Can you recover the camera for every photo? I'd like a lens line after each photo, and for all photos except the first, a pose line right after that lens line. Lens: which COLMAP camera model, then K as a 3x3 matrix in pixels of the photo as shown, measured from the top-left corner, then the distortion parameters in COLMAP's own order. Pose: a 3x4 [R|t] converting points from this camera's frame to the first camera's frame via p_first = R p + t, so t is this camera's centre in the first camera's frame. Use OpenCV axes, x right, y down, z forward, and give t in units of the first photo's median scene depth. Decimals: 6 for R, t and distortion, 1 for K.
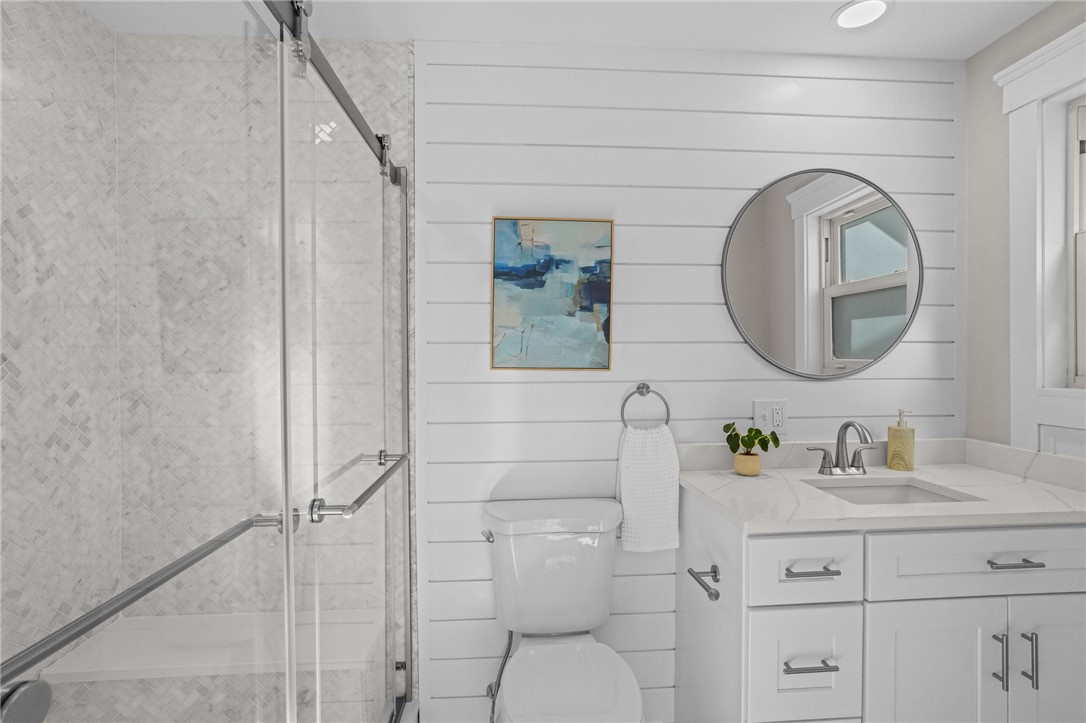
lens RADIAL K [[496.5, 0, 543.2], [0, 496.5, 356.9], [0, 0, 1]] dist [-0.010085, 0.002813]
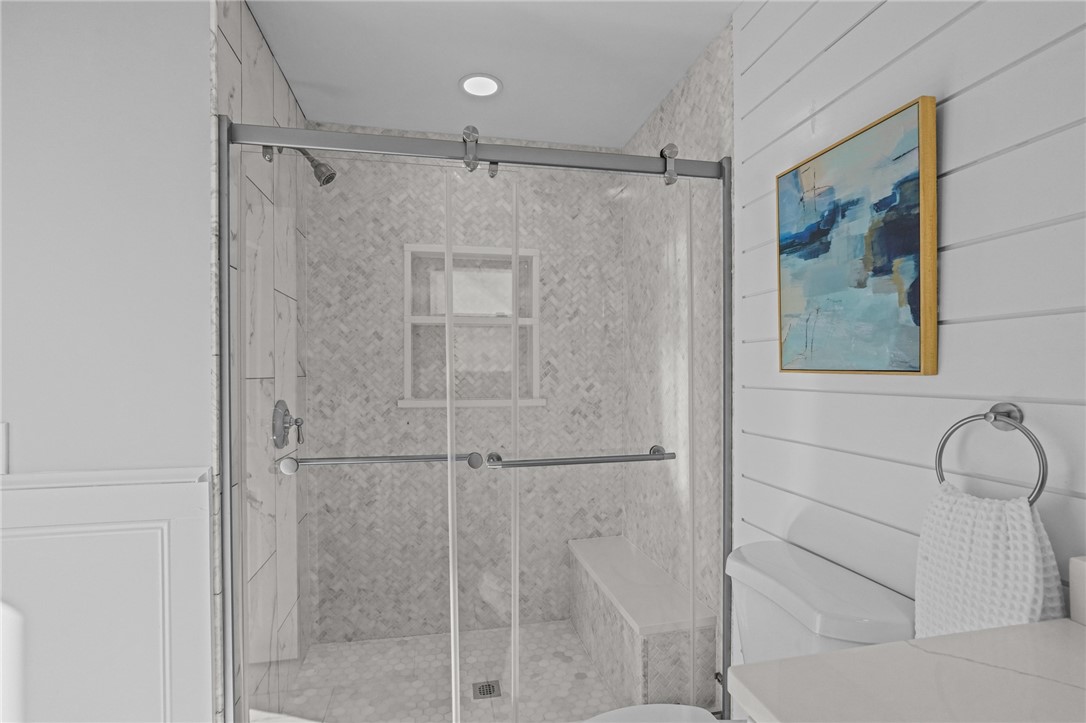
lens RADIAL K [[496.5, 0, 544.8], [0, 496.5, 371.3], [0, 0, 1]] dist [-0.010085, 0.002813]
pose [[0.187553, 0.003879, -0.982247, 0.594081], [0.005242, 0.999974, 0.004950, 0.018481], [0.982240, -0.006078, 0.187528, 0.491675]]
